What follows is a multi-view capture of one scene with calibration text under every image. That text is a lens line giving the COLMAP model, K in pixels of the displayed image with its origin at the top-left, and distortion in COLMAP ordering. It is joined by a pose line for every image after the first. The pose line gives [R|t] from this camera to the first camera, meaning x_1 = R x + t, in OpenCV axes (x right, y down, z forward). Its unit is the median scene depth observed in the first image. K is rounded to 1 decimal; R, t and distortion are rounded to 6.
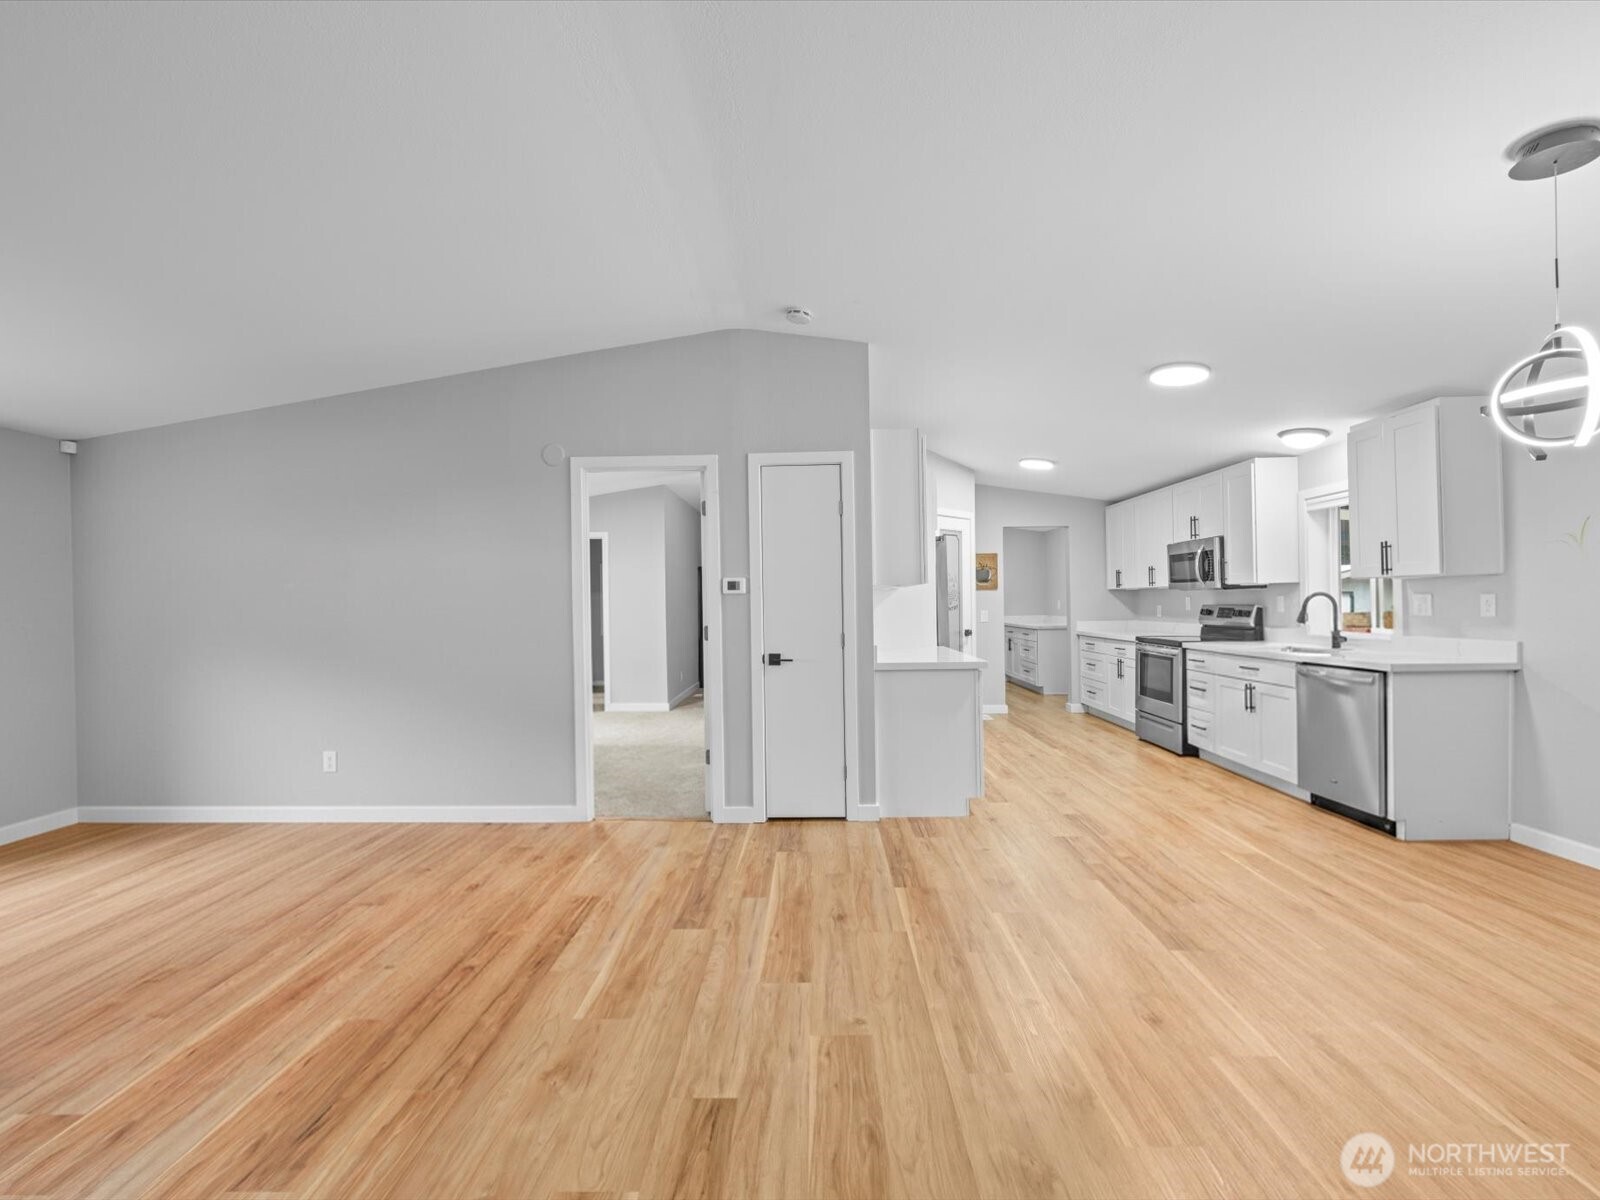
lens RADIAL K [[705.5, 0, 800.0], [0, 705.5, 600.0], [0, 0, 1]] dist [0.000040, 0.000017]
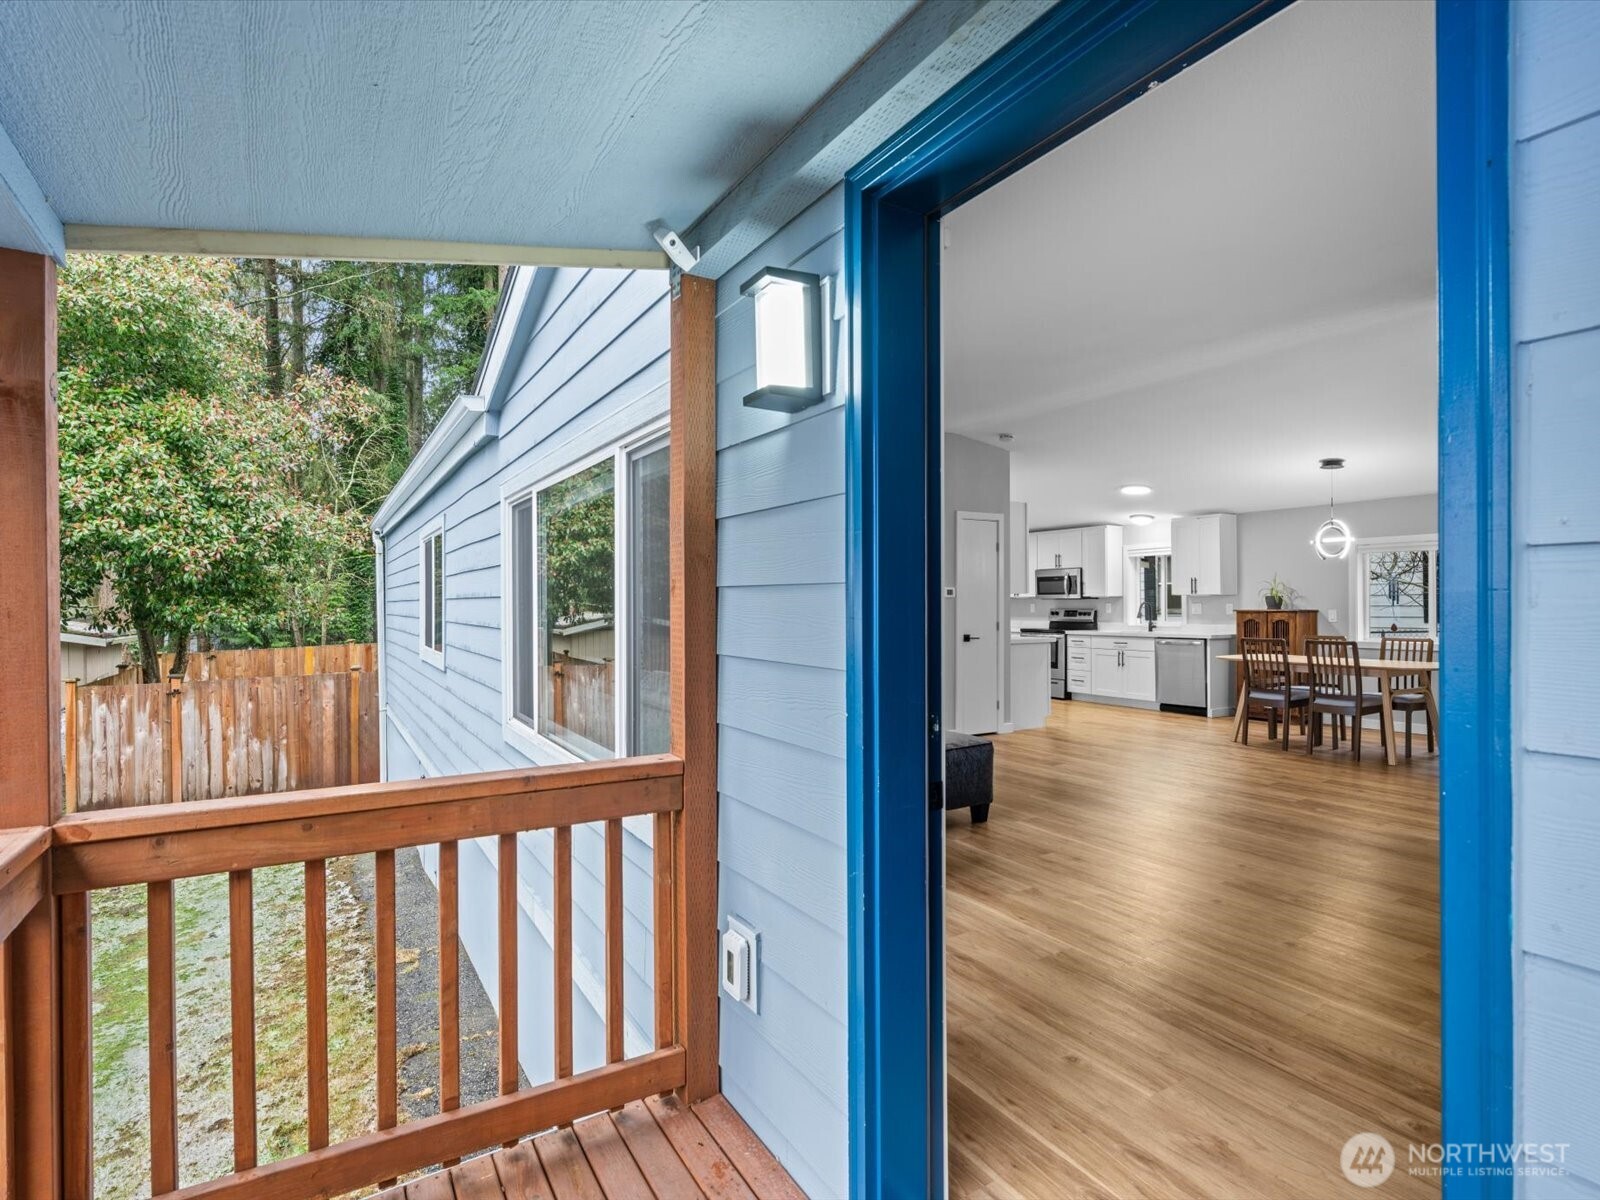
lens RADIAL K [[810.2, 0, 800.0], [0, 810.2, 600.0], [0, 0, 1]] dist [-0.000386, -0.000278]
pose [[0.841816, 0.015335, 0.539546, -1.026881], [-0.011492, 0.999879, -0.010489, 0.015176], [-0.539642, 0.002629, 0.841891, -0.274916]]
